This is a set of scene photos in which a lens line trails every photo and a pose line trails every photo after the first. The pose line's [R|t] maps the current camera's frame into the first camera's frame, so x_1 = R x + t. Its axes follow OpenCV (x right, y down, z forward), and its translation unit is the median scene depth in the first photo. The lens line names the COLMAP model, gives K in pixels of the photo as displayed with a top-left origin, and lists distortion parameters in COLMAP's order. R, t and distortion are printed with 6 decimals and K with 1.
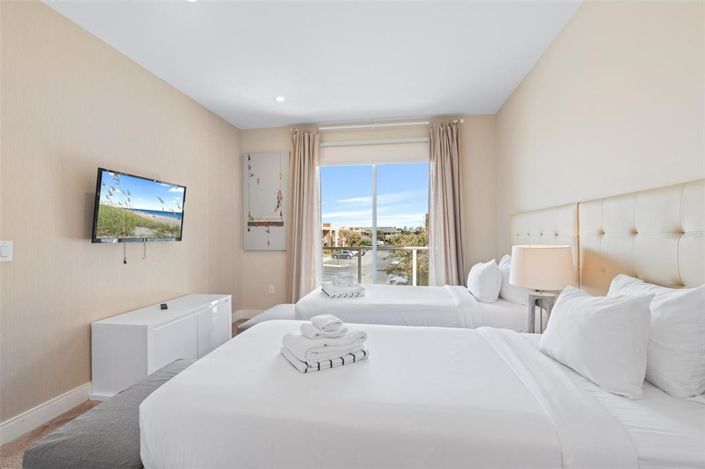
lens RADIAL K [[321.7, 0, 346.2], [0, 321.7, 240.6], [0, 0, 1]] dist [-0.021584, 0.000912]
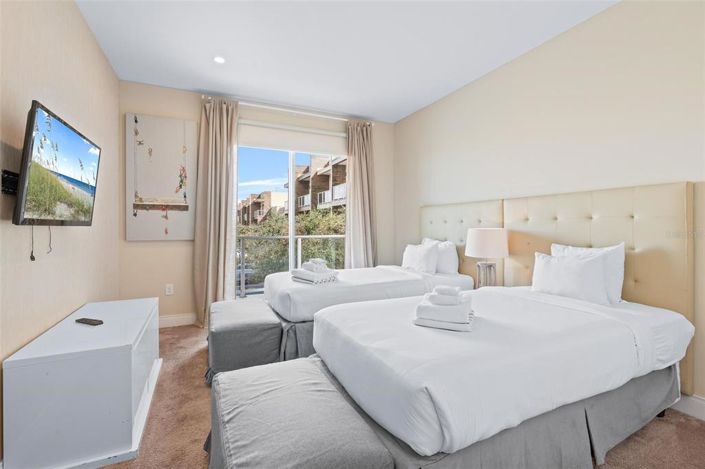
lens RADIAL K [[321.7, 0, 354.5], [0, 321.7, 236.5], [0, 0, 1]] dist [-0.021584, 0.000912]
pose [[0.811277, -0.014499, 0.584483, -0.343943], [0.007806, 0.999872, 0.013968, 0.013504], [-0.584610, -0.006769, 0.811286, 0.085360]]
